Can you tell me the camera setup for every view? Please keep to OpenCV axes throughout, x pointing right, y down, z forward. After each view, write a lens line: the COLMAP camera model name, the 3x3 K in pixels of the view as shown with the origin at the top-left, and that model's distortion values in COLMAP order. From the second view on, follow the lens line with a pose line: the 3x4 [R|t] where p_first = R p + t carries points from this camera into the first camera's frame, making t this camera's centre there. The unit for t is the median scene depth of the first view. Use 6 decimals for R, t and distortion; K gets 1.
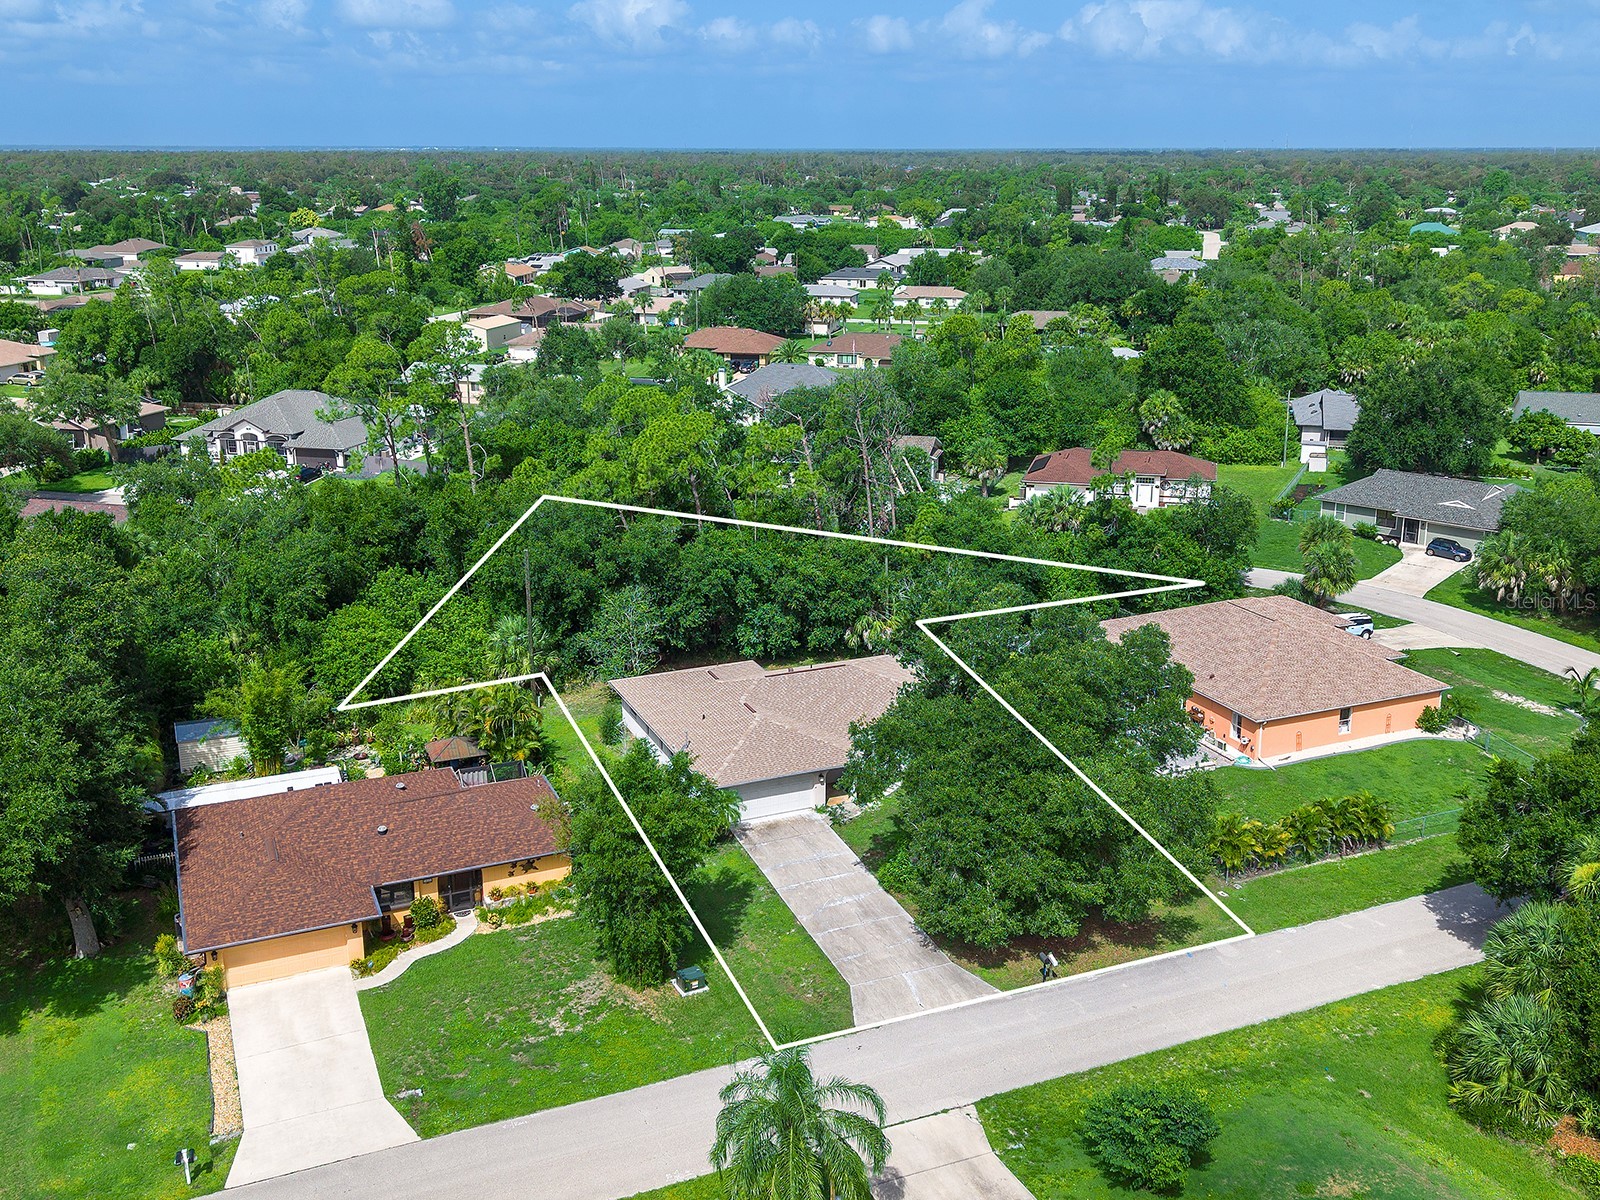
lens RADIAL K [[1501.3, 0, 800.0], [0, 1501.3, 600.0], [0, 0, 1]] dist [0.177052, -0.492234]
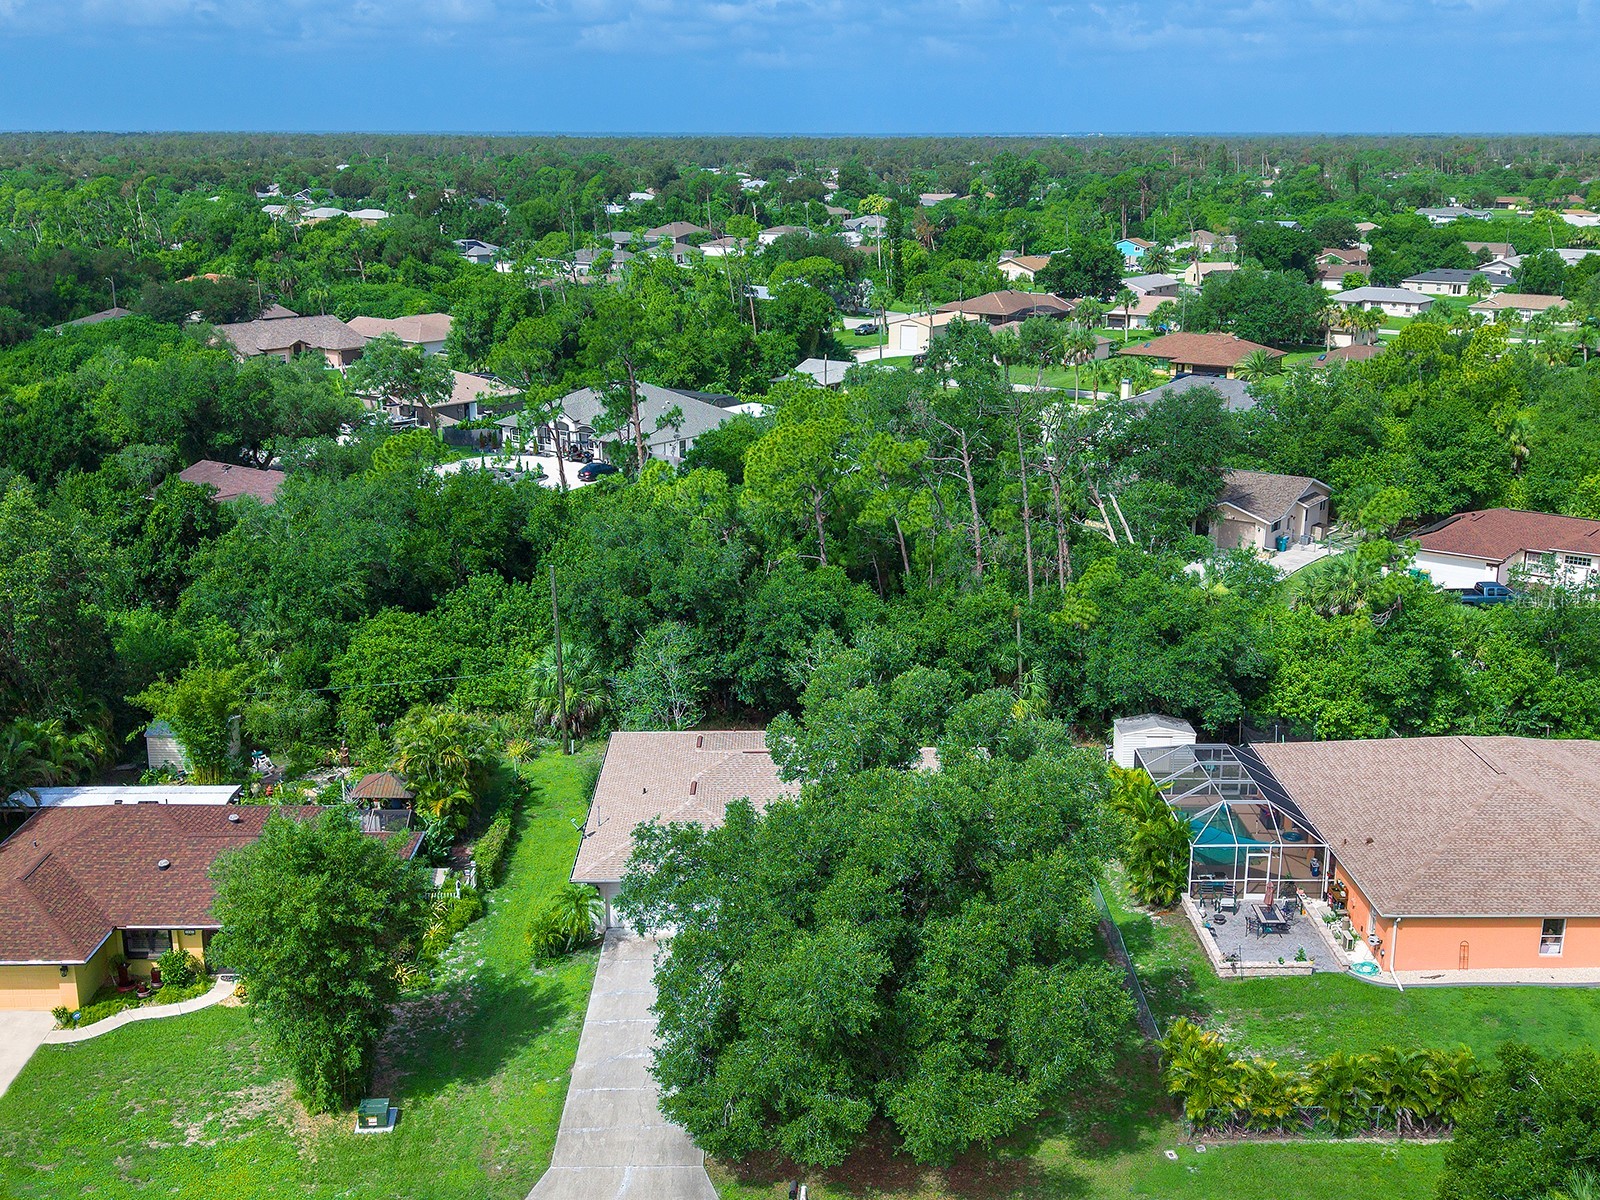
lens RADIAL K [[1688.8, 0, 798.9], [0, 1688.8, 644.2], [0, 0, 1]] dist [0.102592, -0.219419]
pose [[0.921230, 0.112309, -0.372455, 0.288738], [-0.111617, 0.993474, 0.023498, -0.025836], [0.372663, 0.019925, 0.927753, 0.166287]]
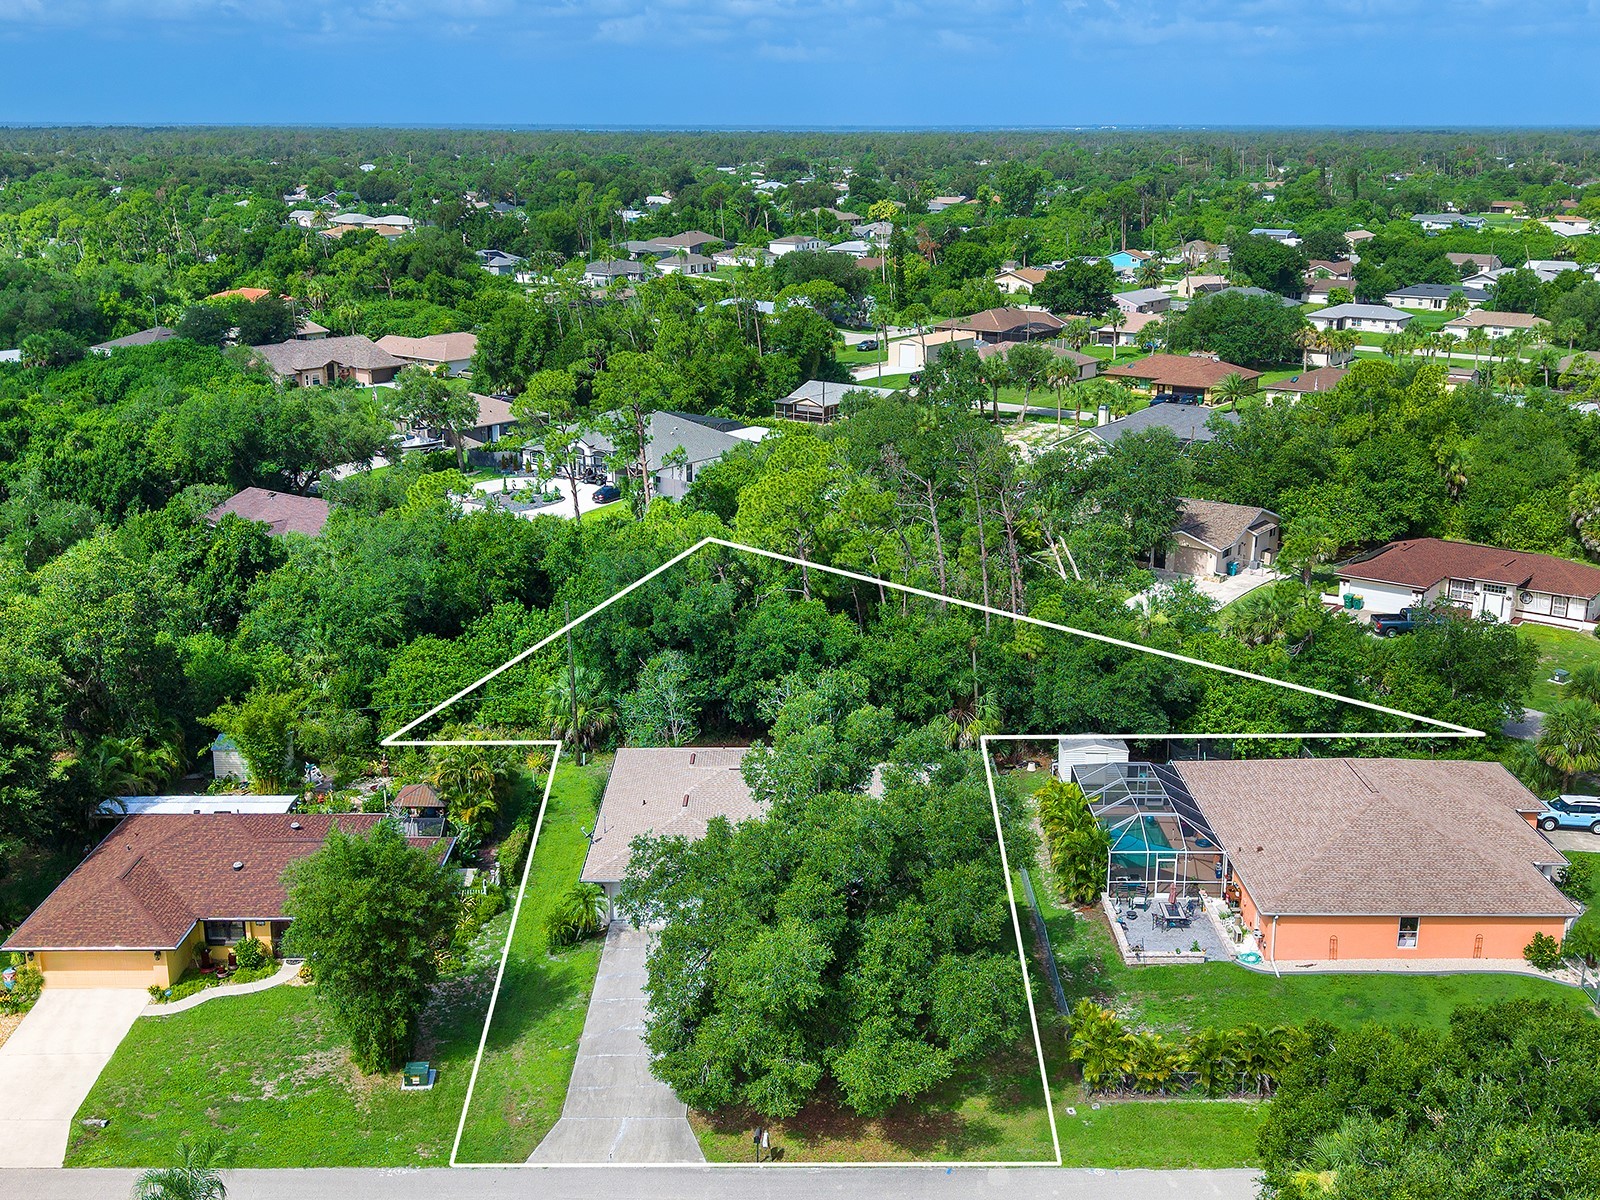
lens RADIAL K [[1672.1, 0, 797.4], [0, 1672.1, 629.4], [0, 0, 1]] dist [0.122351, -0.275458]
pose [[0.917056, 0.114684, -0.381911, 0.348645], [-0.114250, 0.993165, 0.023896, -0.055331], [0.382041, 0.021719, 0.923890, 0.062590]]
